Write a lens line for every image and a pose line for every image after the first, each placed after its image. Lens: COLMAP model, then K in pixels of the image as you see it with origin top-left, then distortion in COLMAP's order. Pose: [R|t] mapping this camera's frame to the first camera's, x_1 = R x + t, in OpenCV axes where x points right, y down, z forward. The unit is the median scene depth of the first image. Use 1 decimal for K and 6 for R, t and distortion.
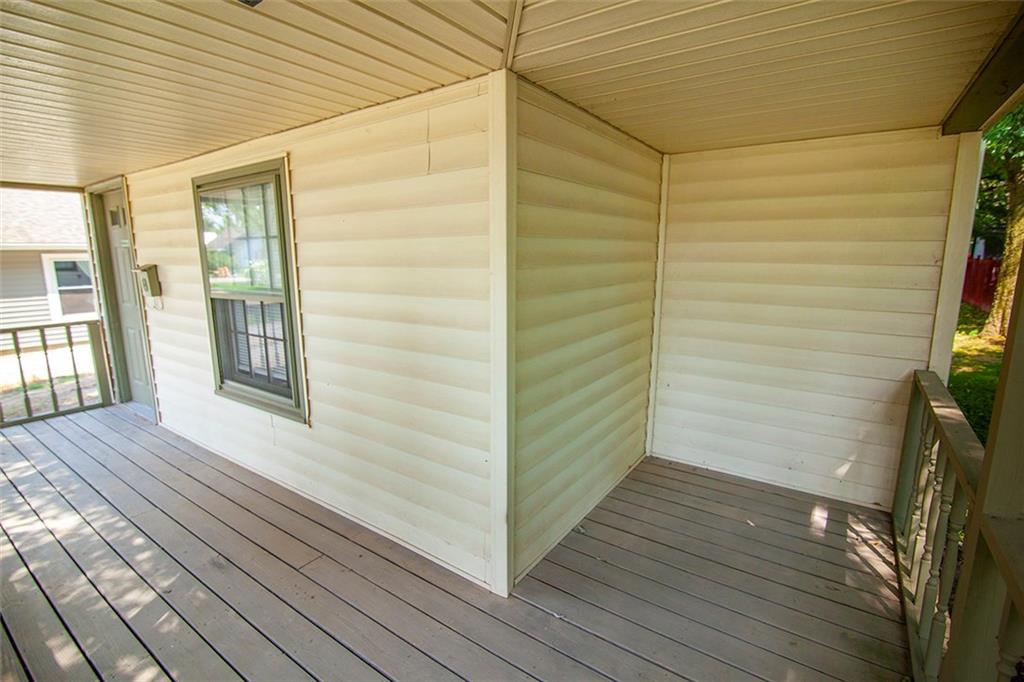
lens RADIAL K [[471.5, 0, 509.3], [0, 471.5, 340.2], [0, 0, 1]] dist [-0.010421, -0.000838]
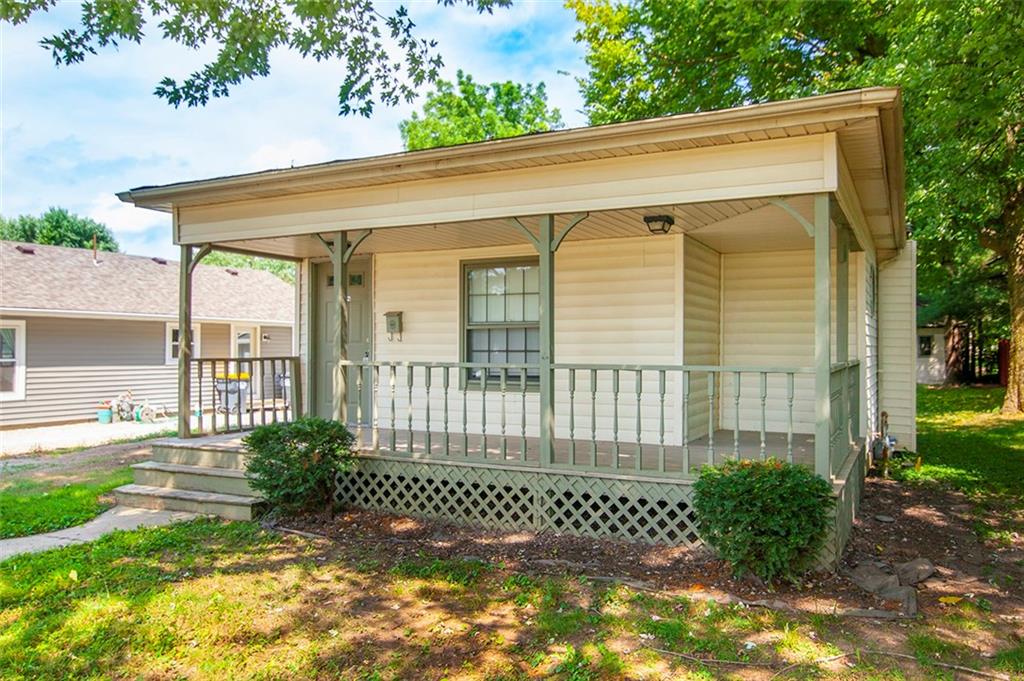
lens RADIAL K [[797.7, 0, 510.1], [0, 797.7, 338.9], [0, 0, 1]] dist [0.000670, -0.001807]
pose [[0.989150, 0.008339, 0.146672, -0.649477], [0.020202, 0.981182, -0.192027, 0.354612], [-0.145513, 0.192907, 0.970367, -1.273283]]
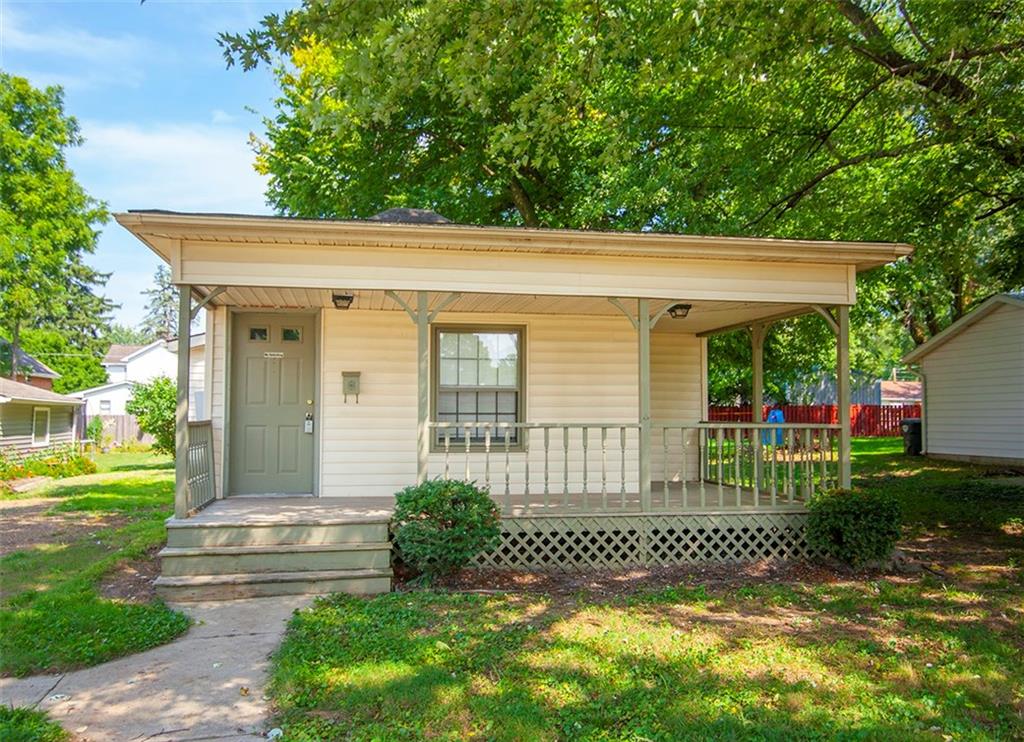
lens RADIAL K [[850.9, 0, 512.7], [0, 850.9, 373.6], [0, 0, 1]] dist [0.011214, 0.004662]
pose [[0.685301, 0.044441, 0.726903, -1.918592], [0.126109, 0.975816, -0.178550, 0.308687], [-0.717258, 0.214030, 0.663123, -0.897760]]
